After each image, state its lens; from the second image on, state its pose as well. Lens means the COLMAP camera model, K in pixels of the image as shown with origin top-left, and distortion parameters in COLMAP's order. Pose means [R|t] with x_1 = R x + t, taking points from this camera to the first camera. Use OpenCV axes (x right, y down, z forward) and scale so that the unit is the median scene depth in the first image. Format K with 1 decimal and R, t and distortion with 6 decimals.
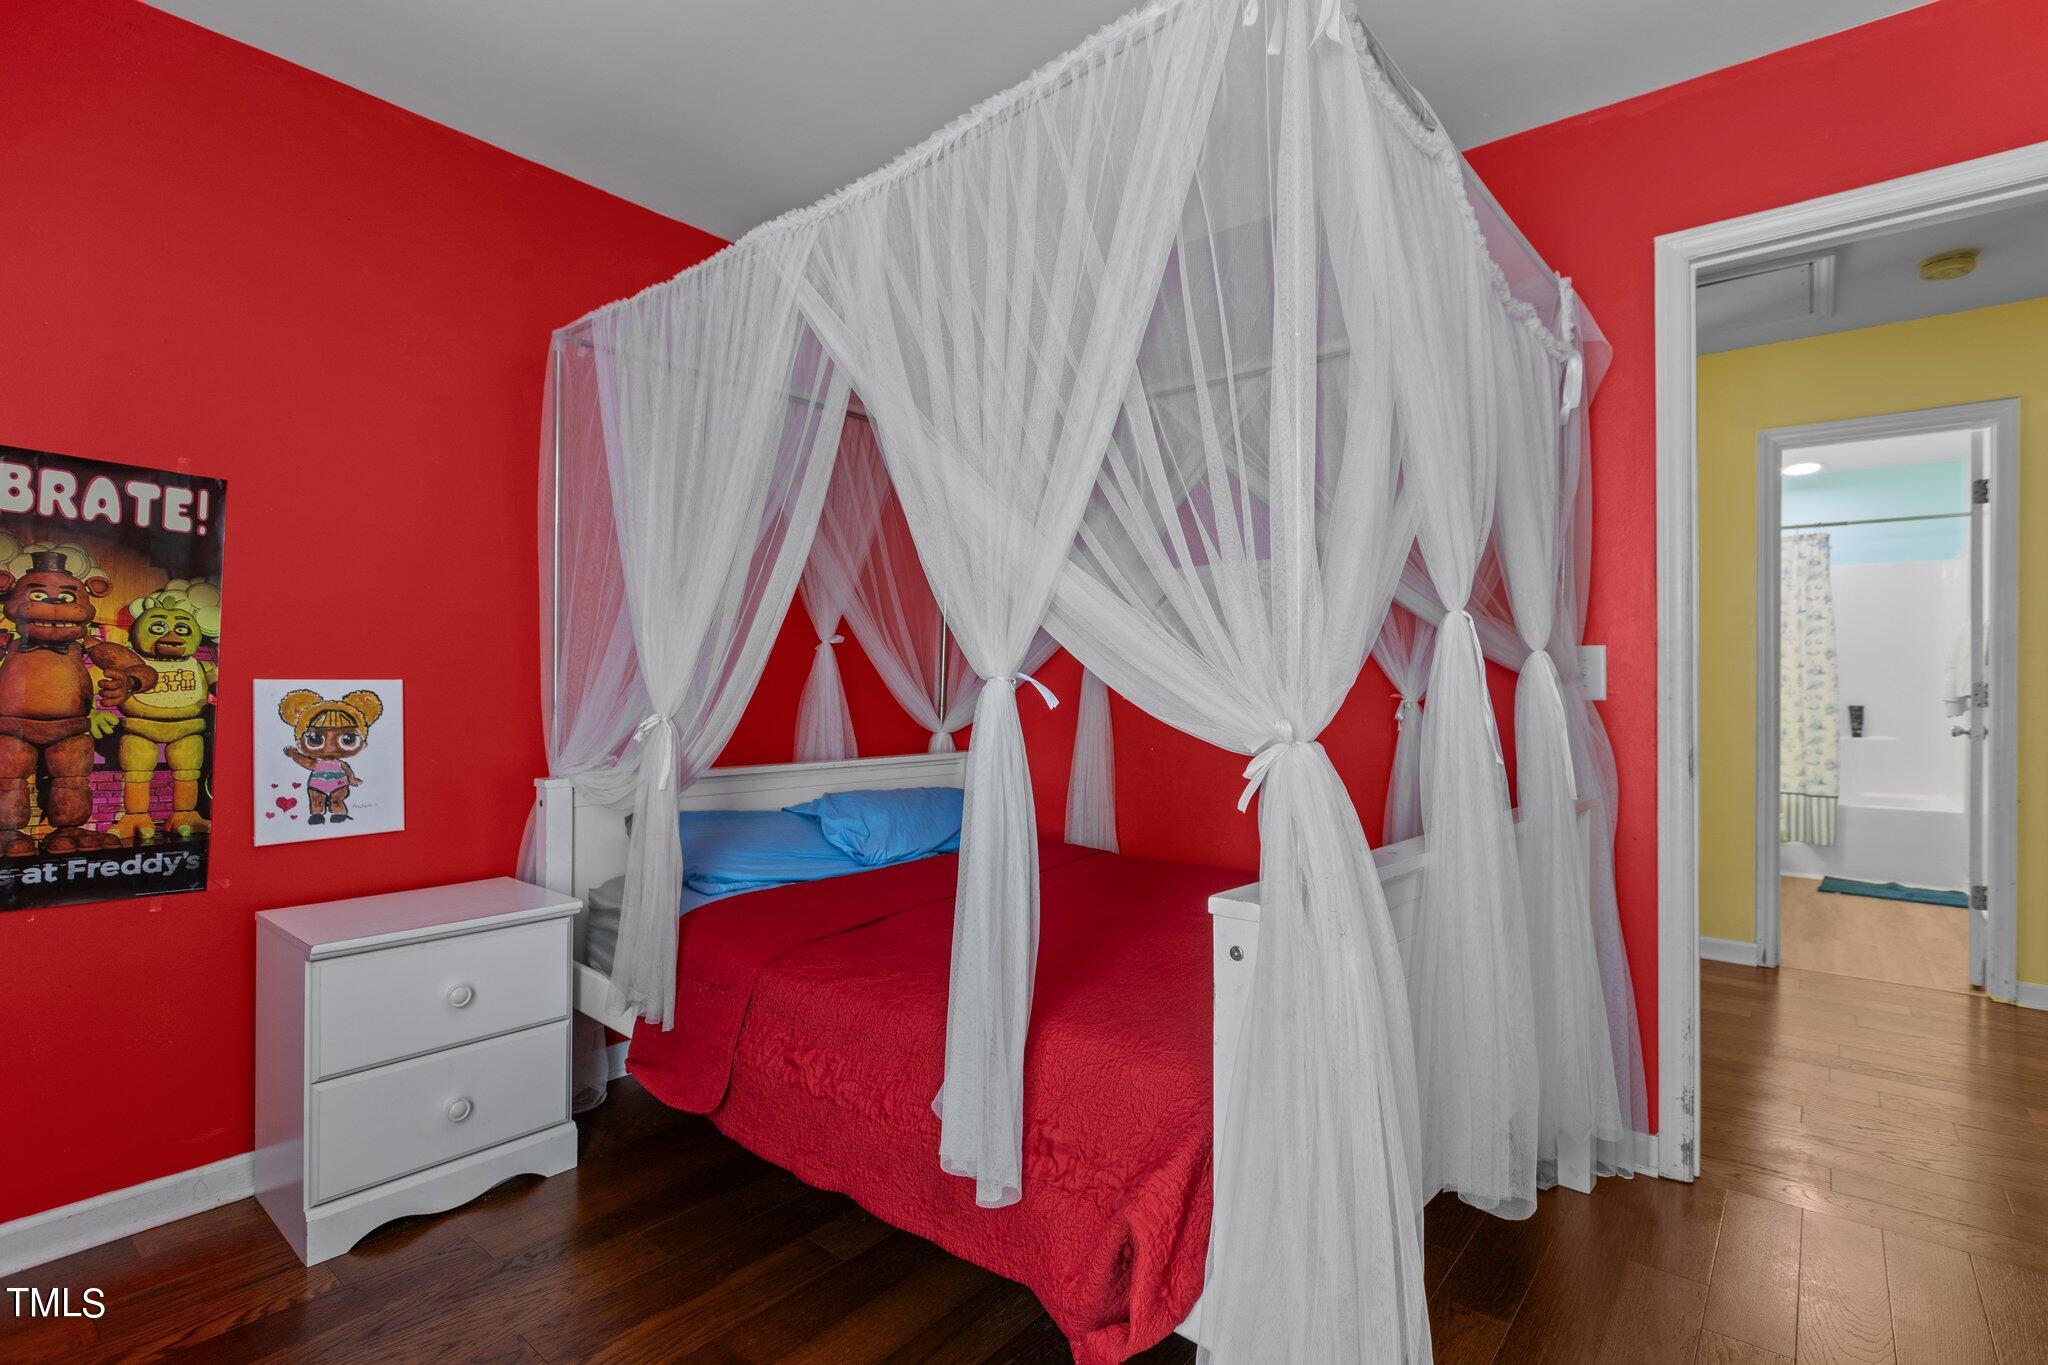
lens RADIAL K [[950.6, 0, 1025.1], [0, 950.6, 682.9], [0, 0, 1]] dist [-0.002786, -0.000872]
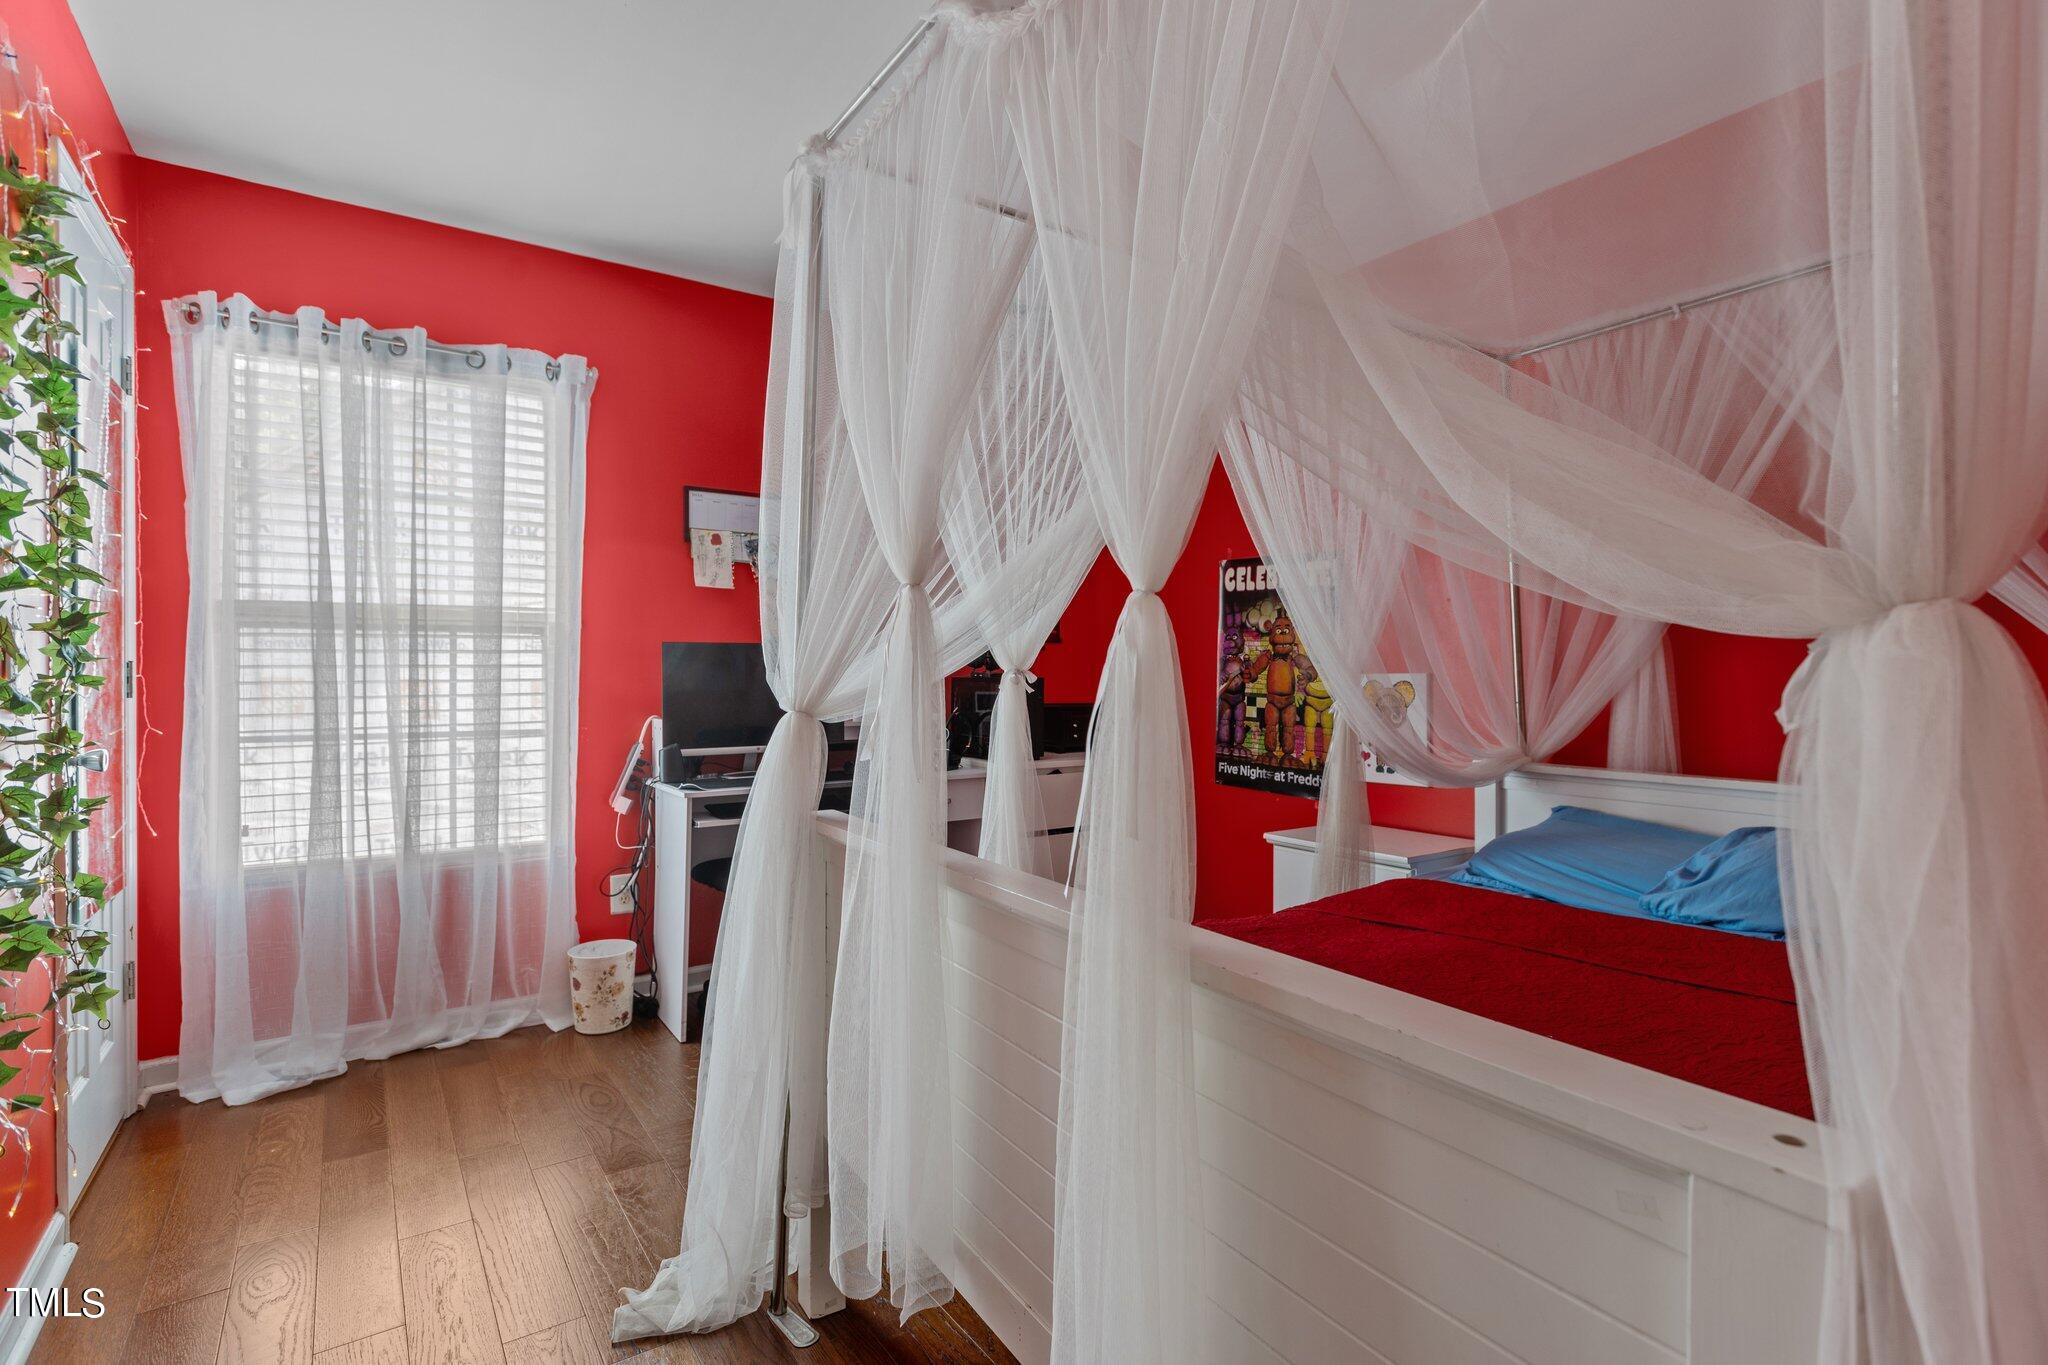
lens RADIAL K [[950.6, 0, 1024.4], [0, 950.6, 679.0], [0, 0, 1]] dist [-0.002786, -0.000872]
pose [[-0.255752, -0.001360, -0.966741, 0.919099], [0.003477, 0.999991, -0.002327, 0.007203], [0.966736, -0.003957, -0.255745, 0.960965]]
